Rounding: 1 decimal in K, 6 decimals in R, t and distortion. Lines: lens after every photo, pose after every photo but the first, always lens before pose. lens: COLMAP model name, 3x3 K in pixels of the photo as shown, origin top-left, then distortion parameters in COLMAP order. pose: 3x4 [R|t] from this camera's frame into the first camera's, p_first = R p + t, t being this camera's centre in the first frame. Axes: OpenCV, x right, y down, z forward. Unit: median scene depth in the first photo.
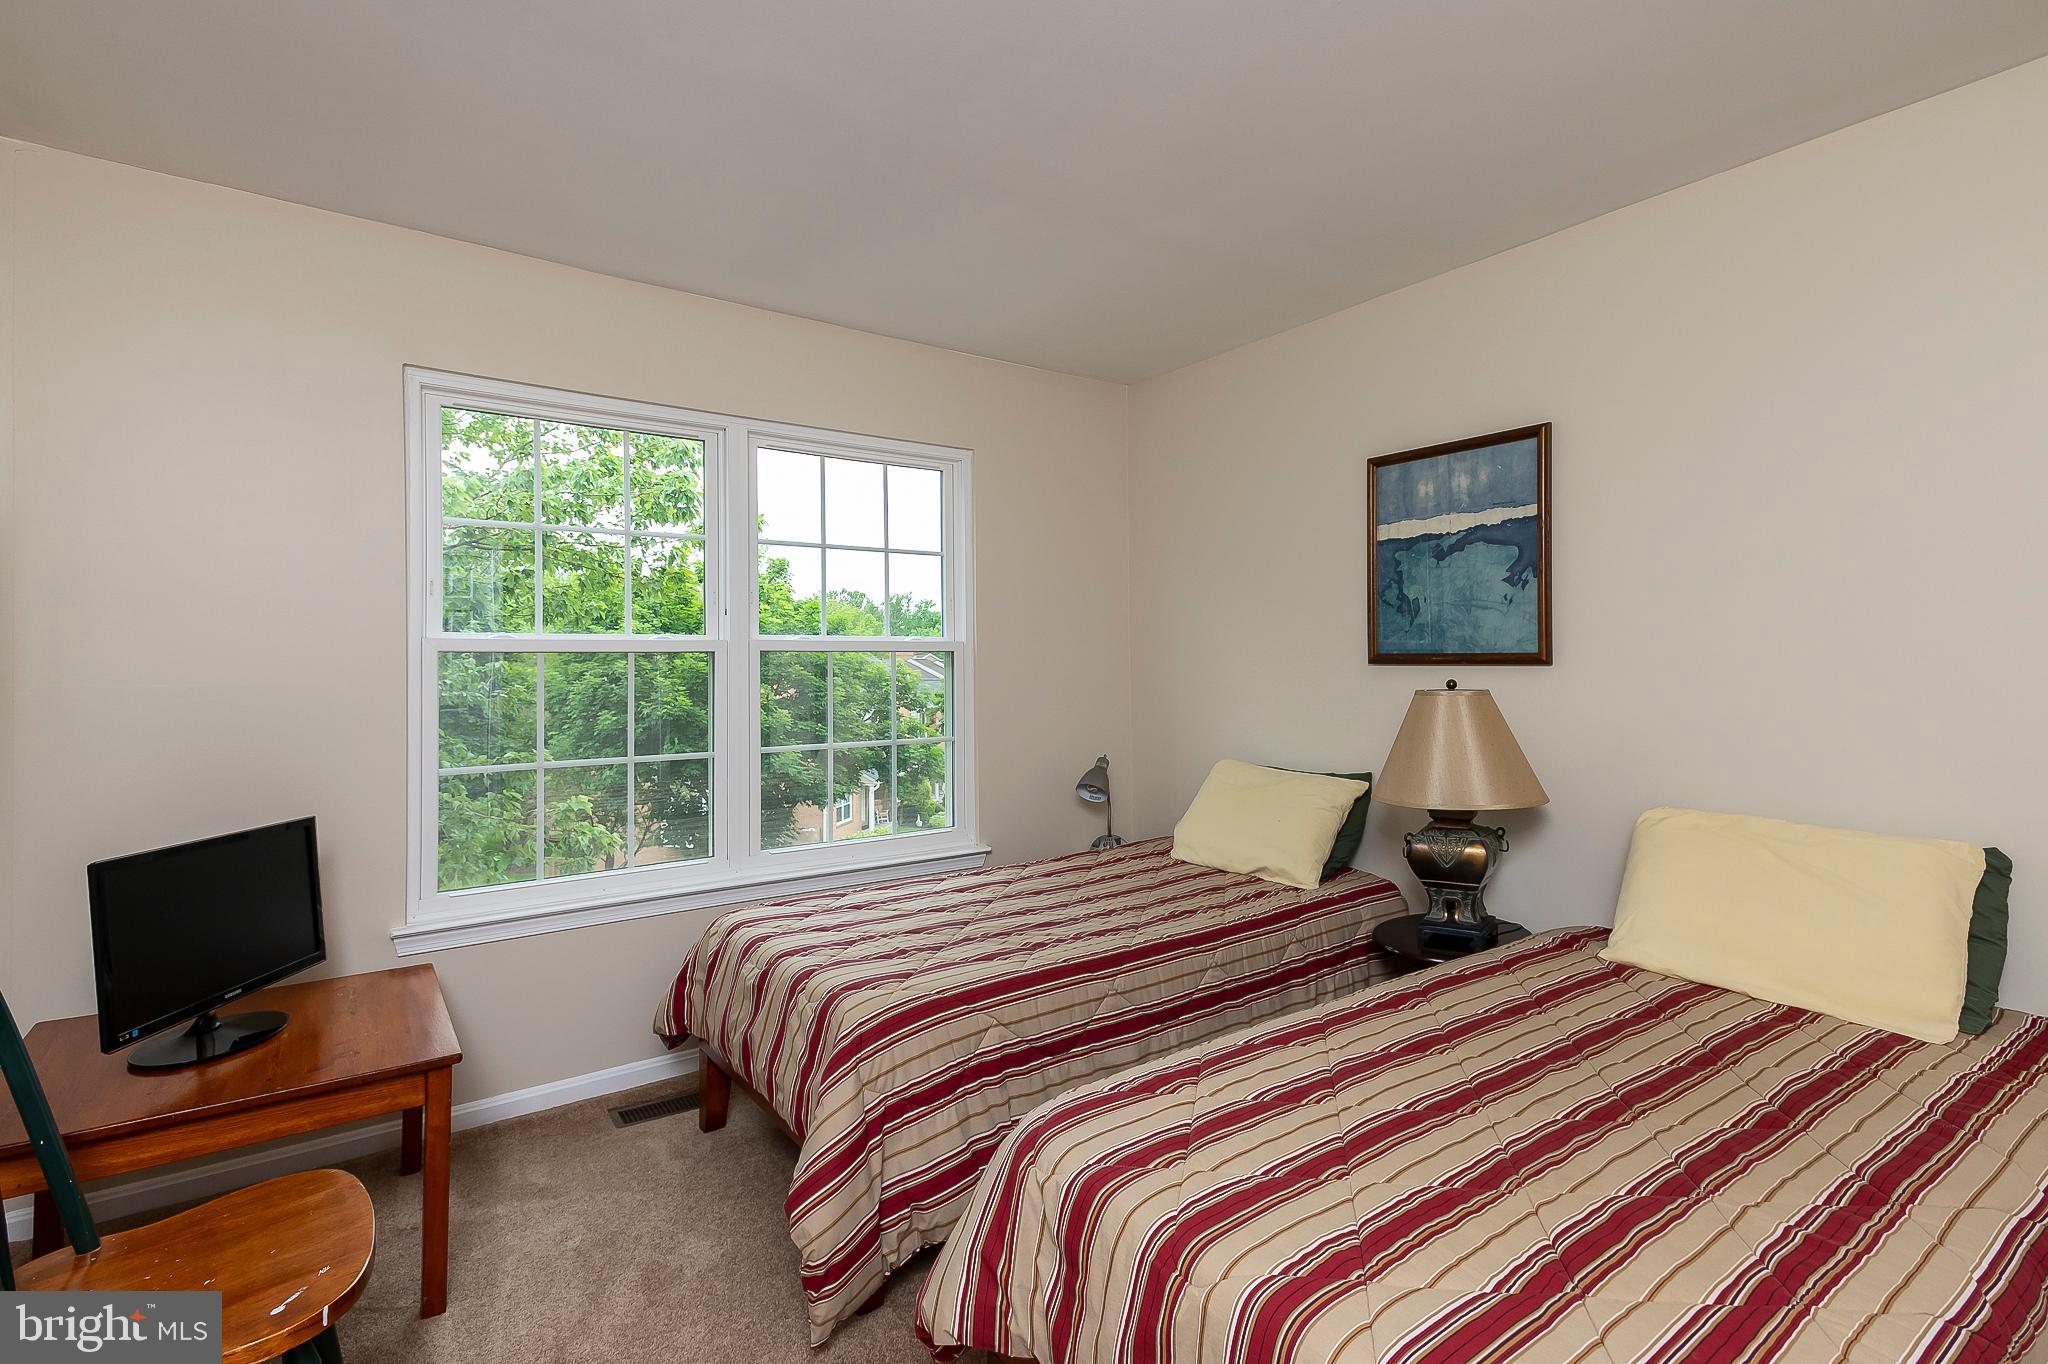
lens RADIAL K [[995.6, 0, 1020.2], [0, 995.6, 667.9], [0, 0, 1]] dist [0.003294, -0.001064]
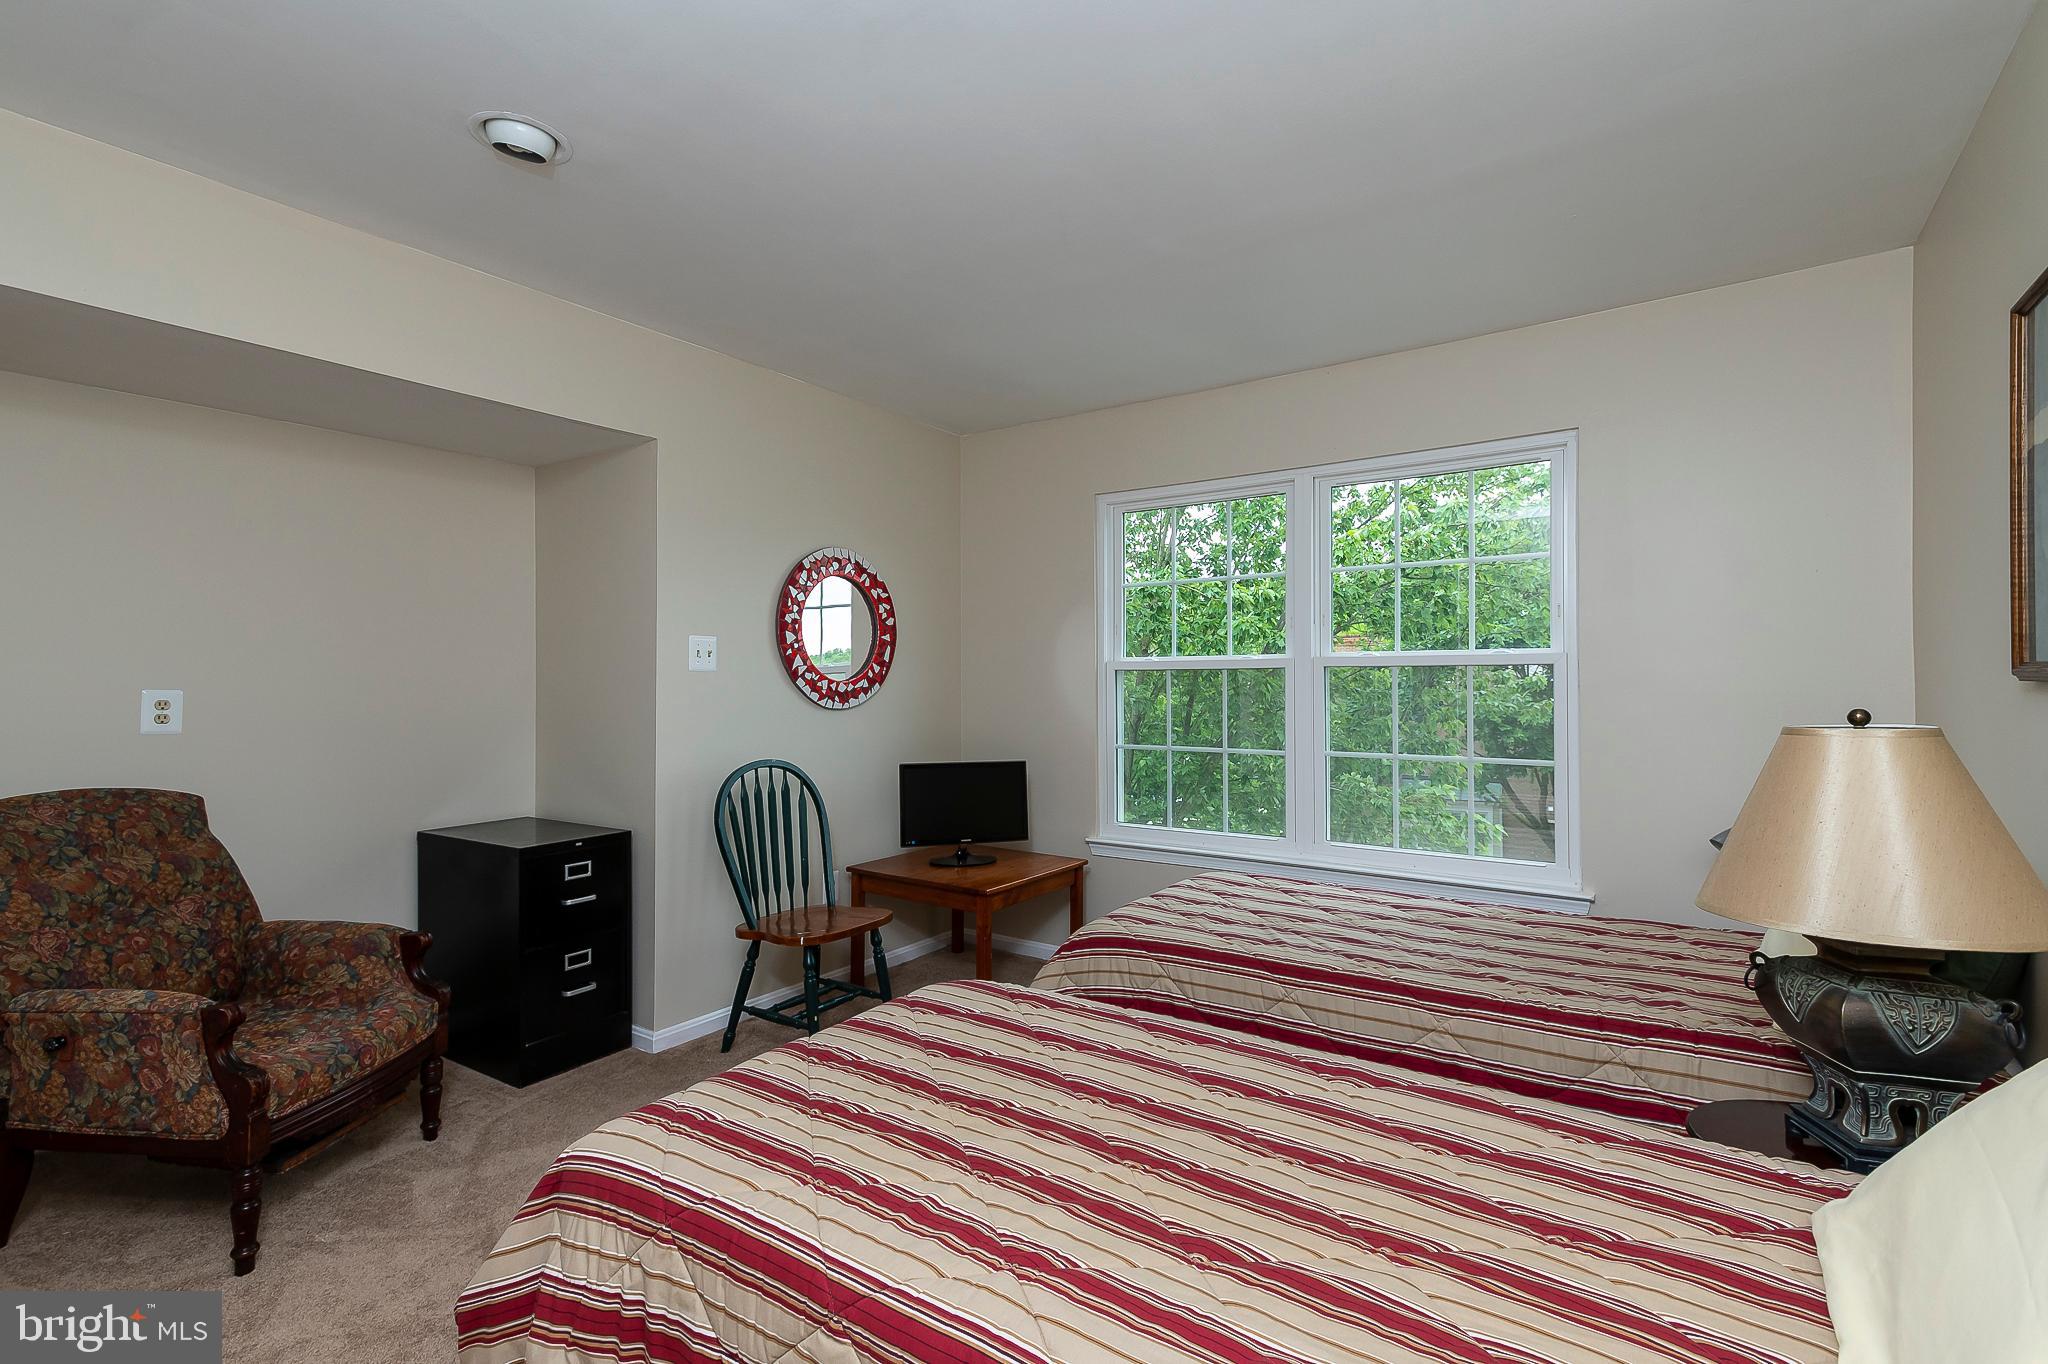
lens RADIAL K [[995.6, 0, 1014.2], [0, 995.6, 677.9], [0, 0, 1]] dist [0.003294, -0.001064]
pose [[0.328626, 0.014611, -0.944347, 1.031559], [-0.008788, 0.999884, 0.012412, -0.025712], [0.944419, 0.004221, 0.328716, 0.394486]]
